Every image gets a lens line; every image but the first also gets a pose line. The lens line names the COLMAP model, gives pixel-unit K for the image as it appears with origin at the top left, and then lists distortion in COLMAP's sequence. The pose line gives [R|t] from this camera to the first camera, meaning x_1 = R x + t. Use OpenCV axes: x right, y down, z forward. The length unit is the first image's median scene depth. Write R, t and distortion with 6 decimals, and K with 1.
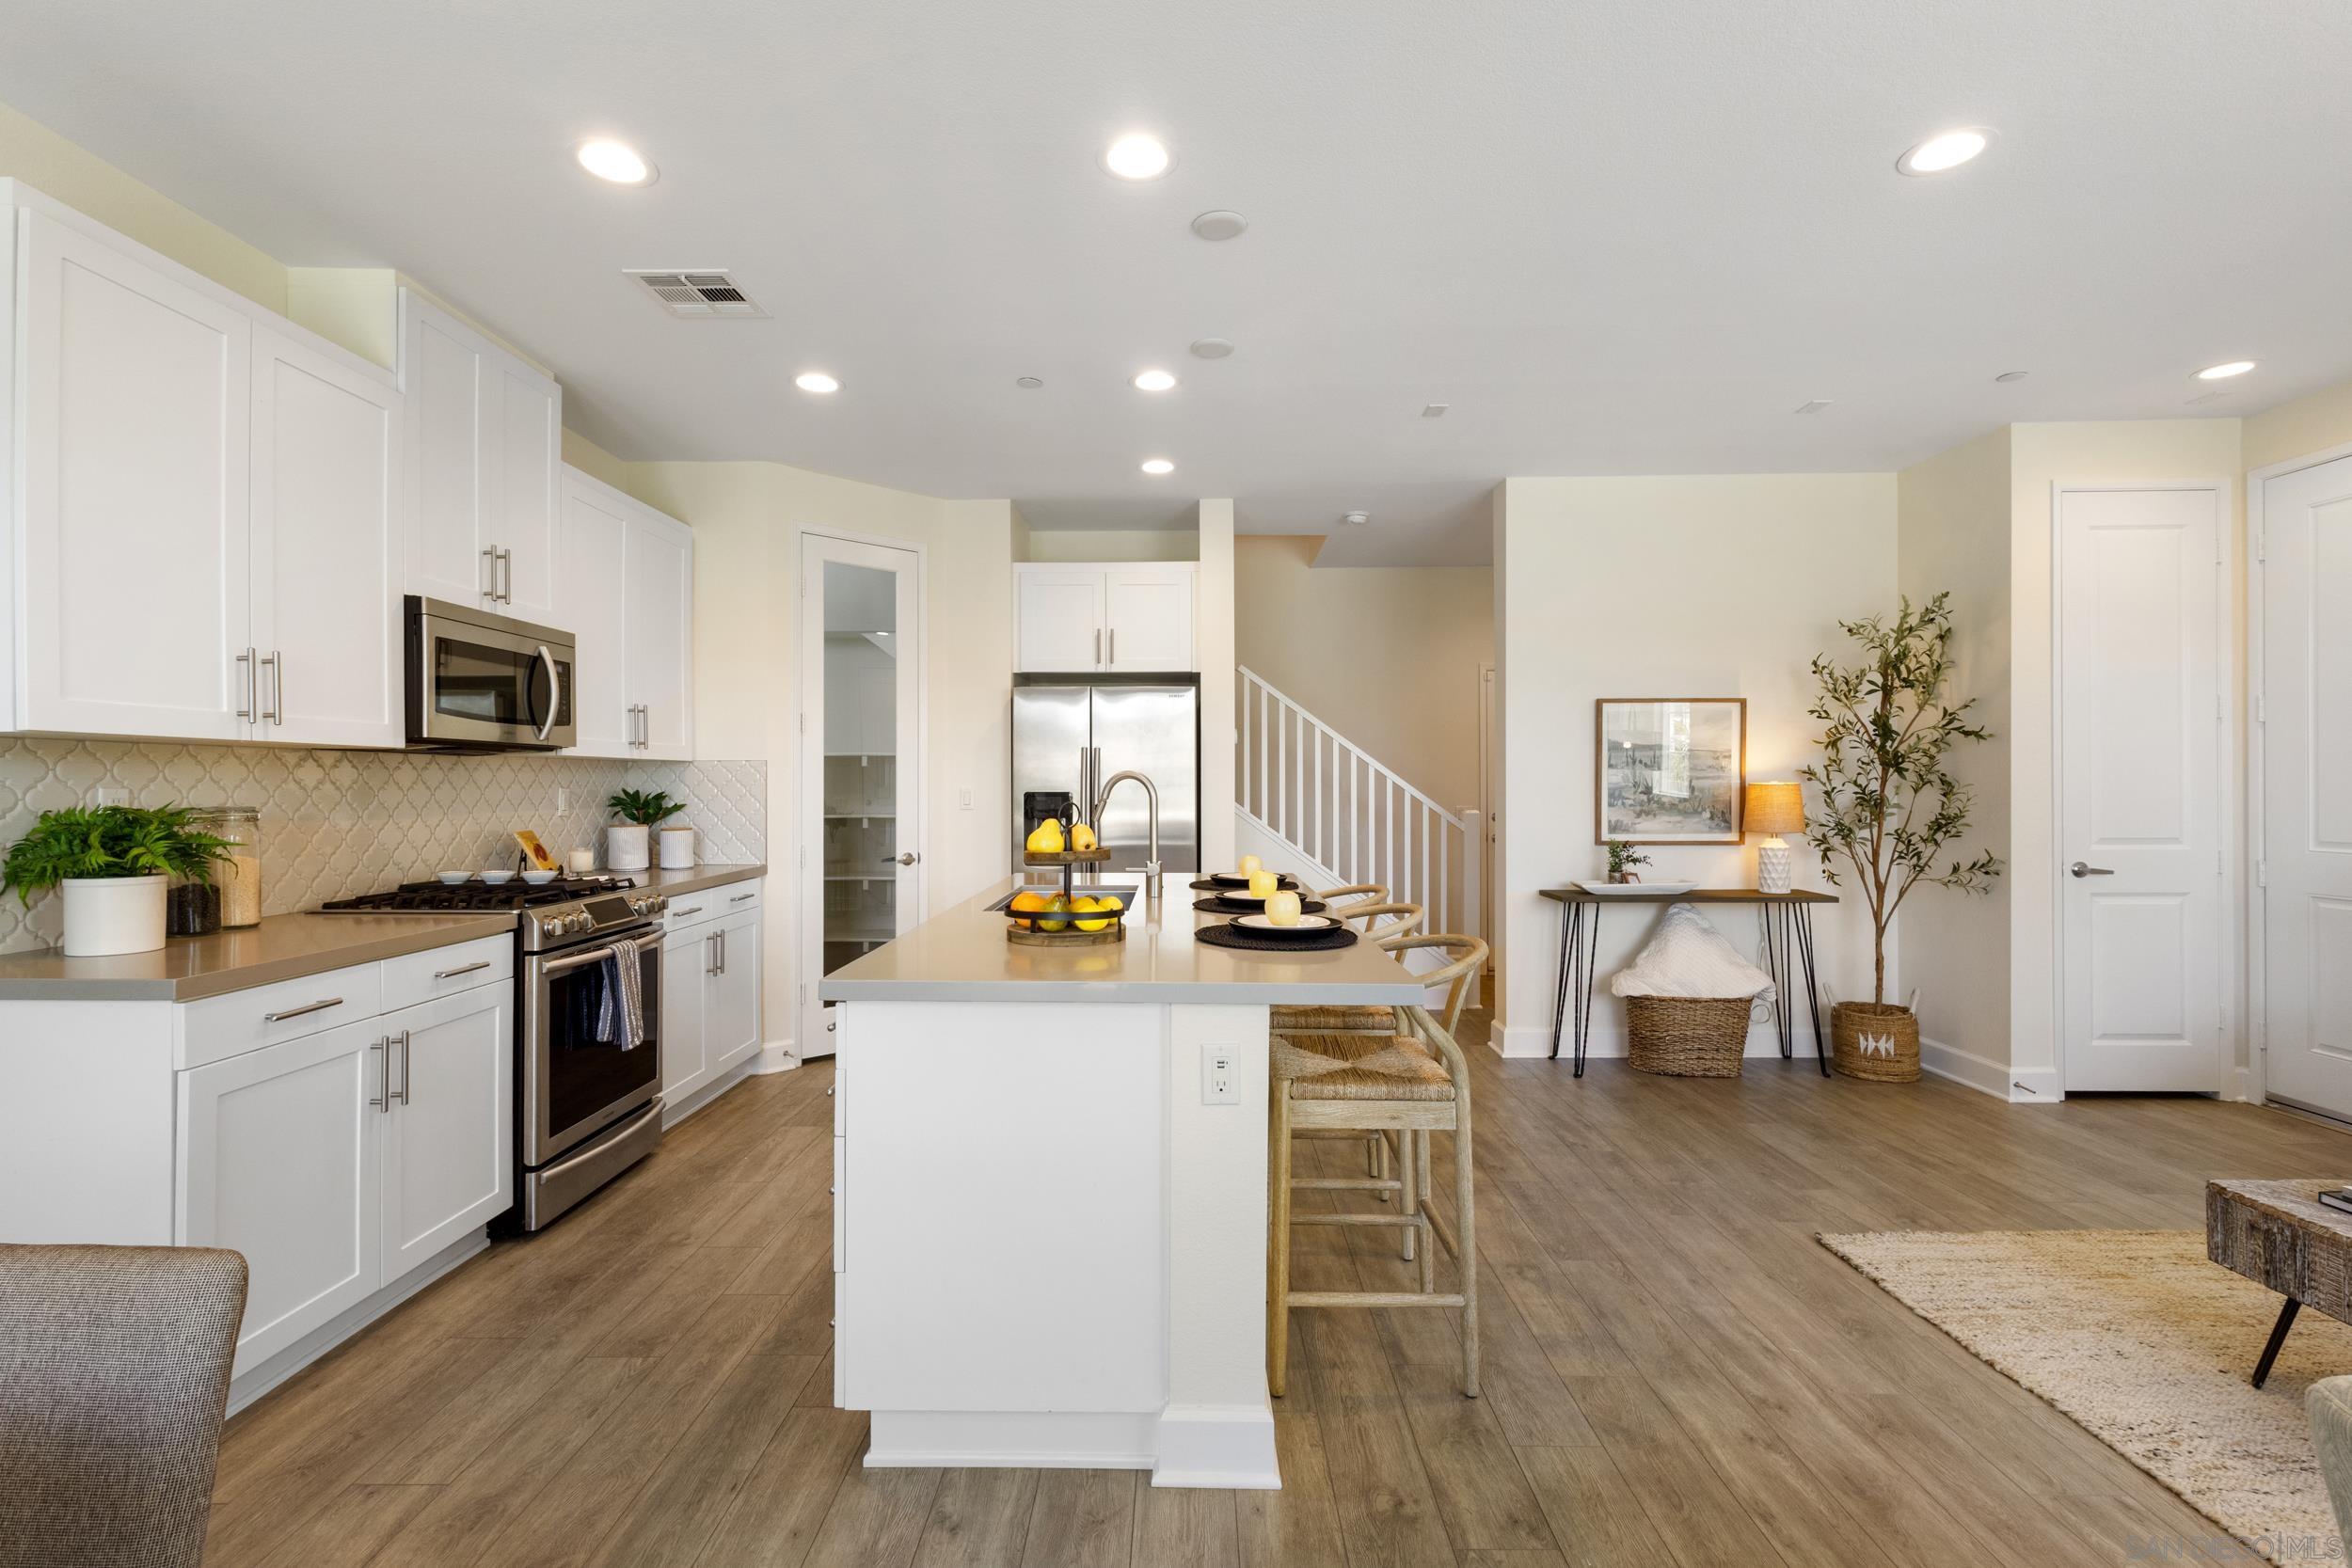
lens RADIAL K [[1095.9, 0, 1174.9], [0, 1095.9, 784.8], [0, 0, 1]] dist [0.011851, -0.000215]
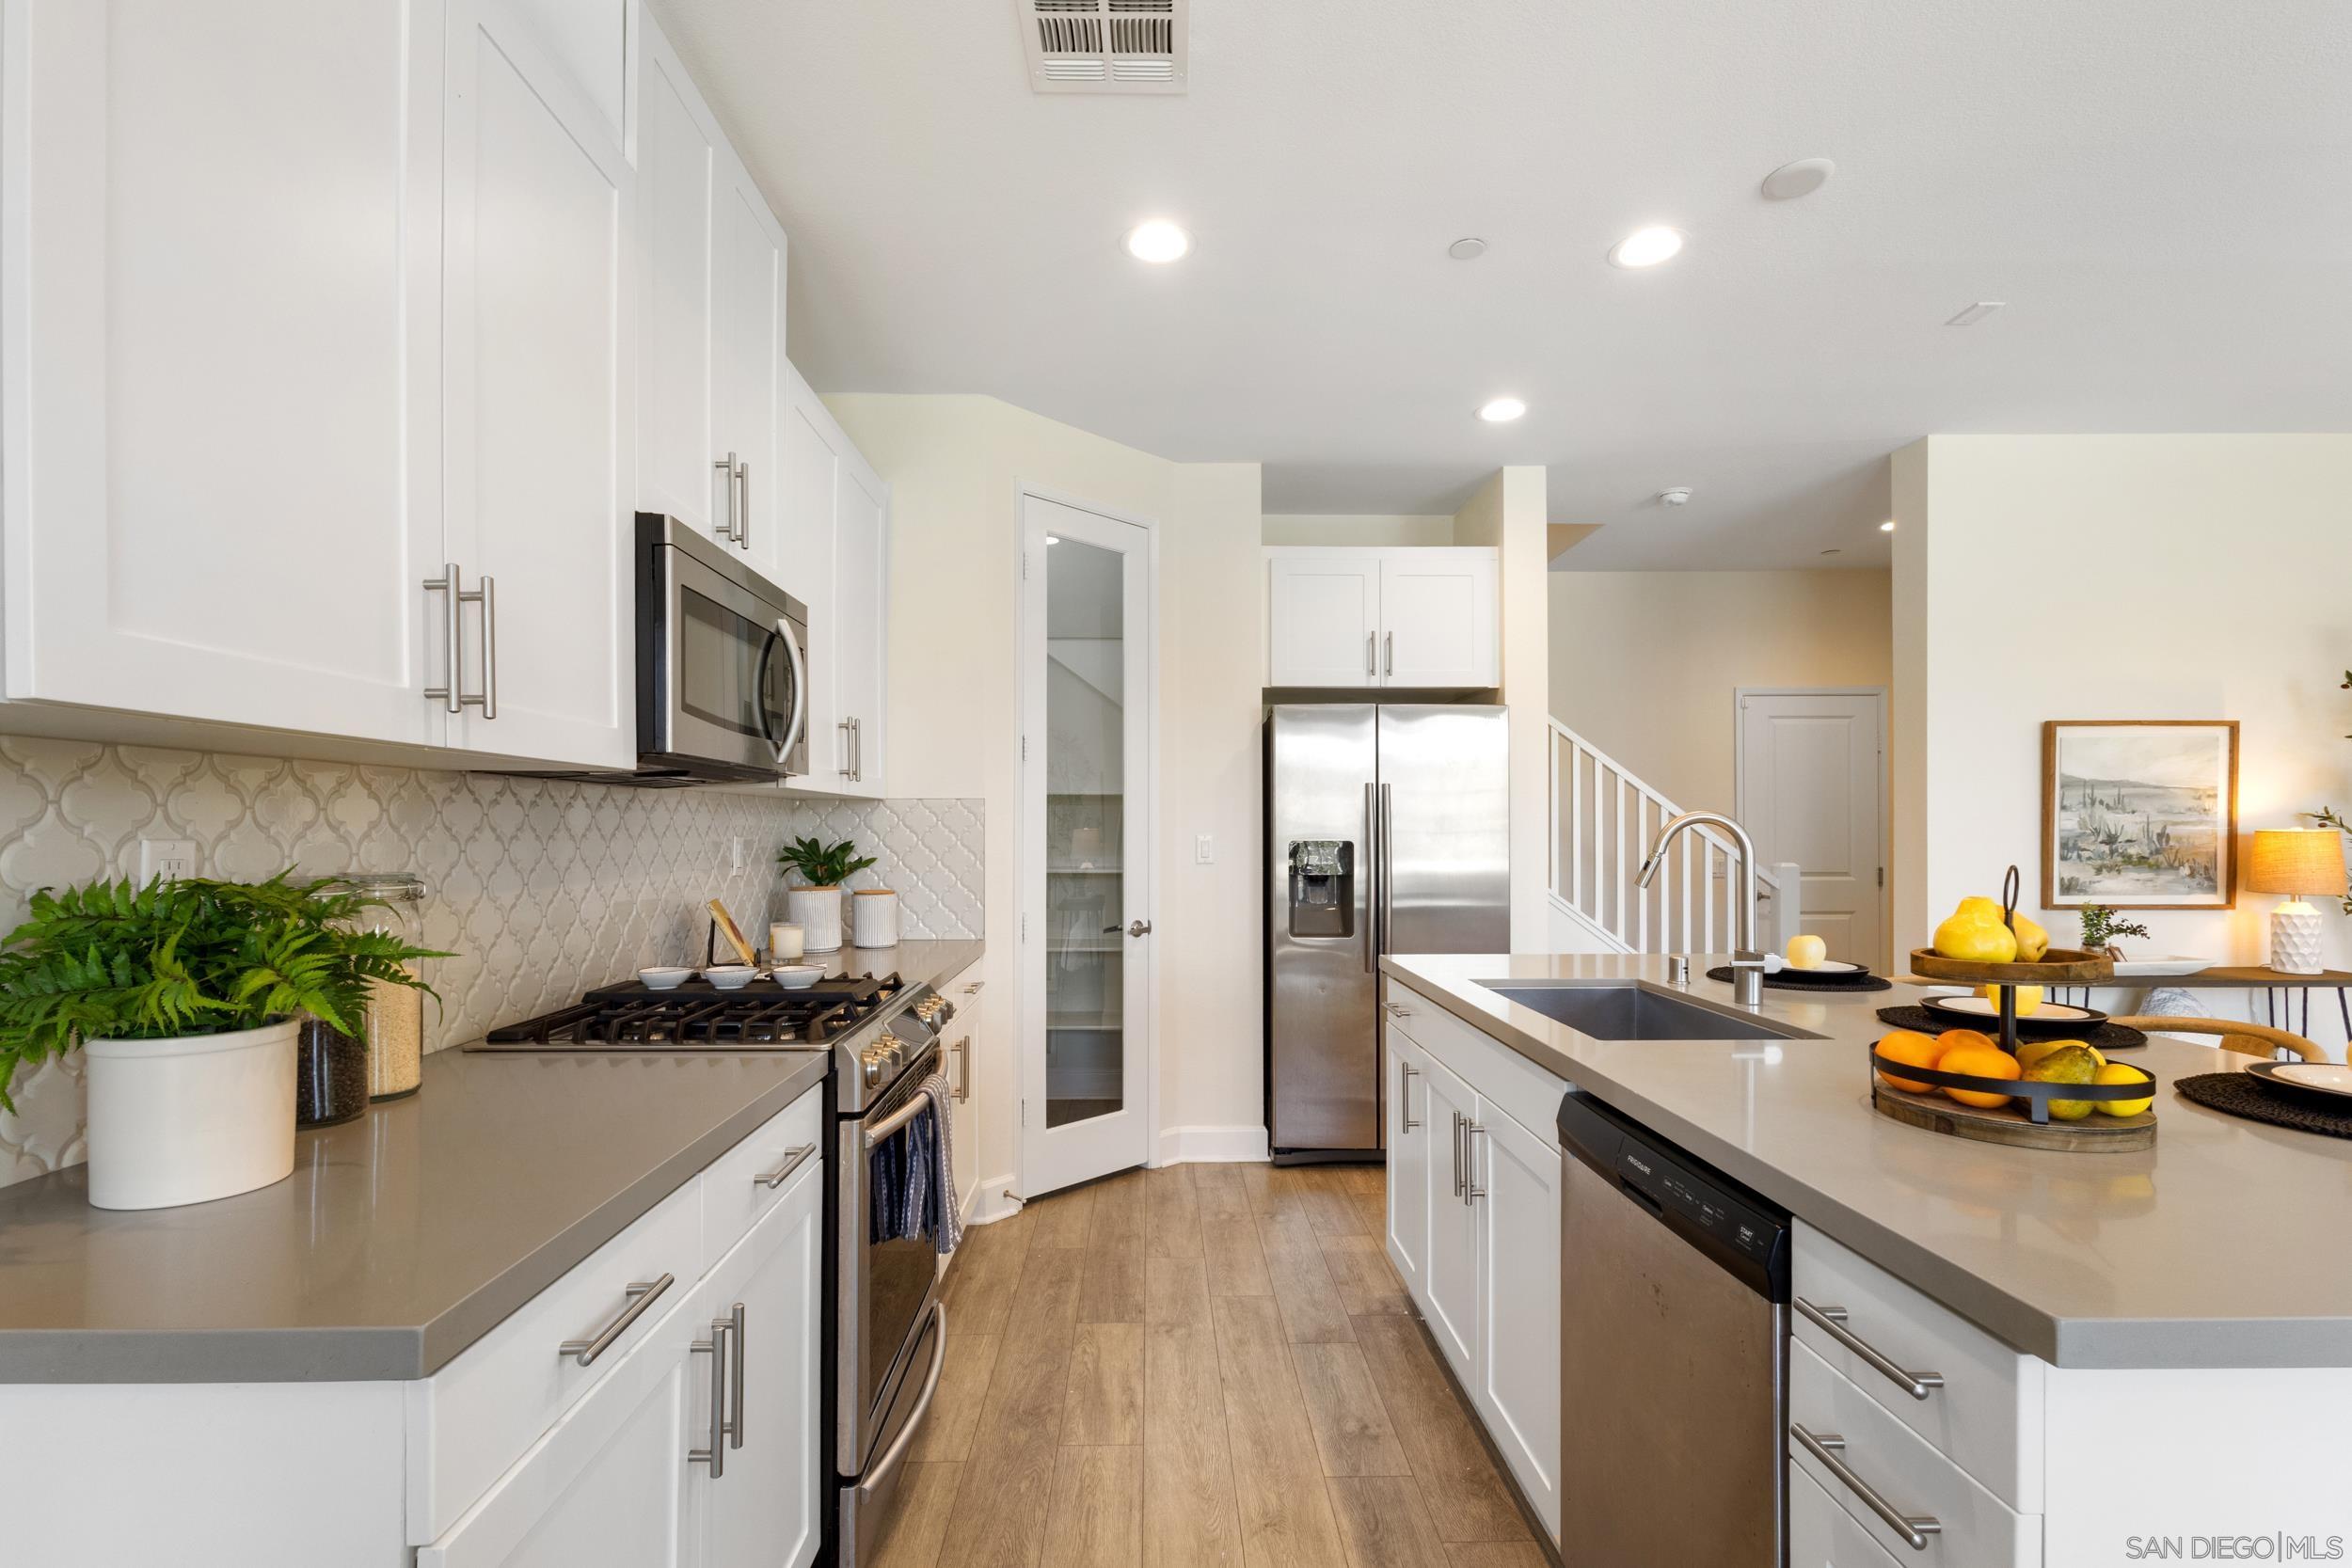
lens RADIAL K [[1095.9, 0, 1159.7], [0, 1095.9, 825.6], [0, 0, 1]] dist [0.011851, -0.000215]
pose [[0.999119, 0.000750, 0.041952, -0.298493], [-0.000566, 0.999990, -0.004400, -0.000916], [-0.041955, 0.004373, 0.999110, 0.269484]]
